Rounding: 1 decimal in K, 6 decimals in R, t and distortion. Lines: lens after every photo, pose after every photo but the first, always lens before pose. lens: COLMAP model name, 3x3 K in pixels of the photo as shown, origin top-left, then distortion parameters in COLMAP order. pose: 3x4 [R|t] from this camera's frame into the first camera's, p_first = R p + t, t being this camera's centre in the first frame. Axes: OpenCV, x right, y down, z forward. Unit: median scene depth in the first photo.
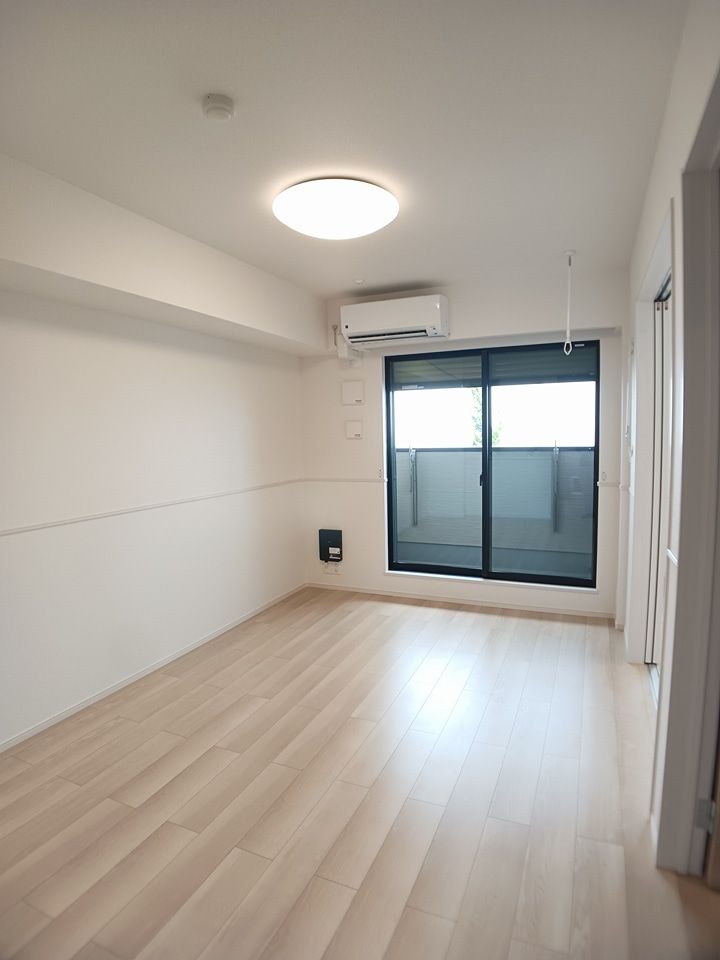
lens RADIAL K [[530.1, 0, 360.0], [0, 530.1, 480.0], [0, 0, 1]] dist [-0.038307, 0.000033]
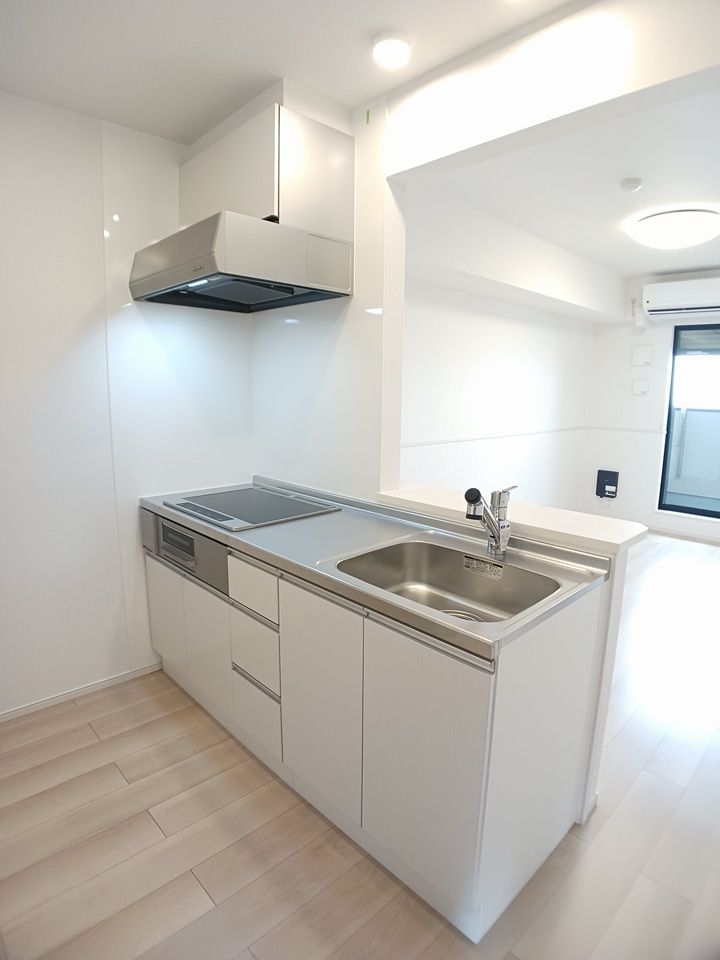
lens RADIAL K [[527.4, 0, 360.0], [0, 527.4, 480.0], [0, 0, 1]] dist [-0.103490, -0.000092]
pose [[0.921005, 0.096617, -0.377378, -0.139012], [-0.065266, 0.993332, 0.095031, 0.043302], [0.384043, -0.062895, 0.921170, -0.298077]]
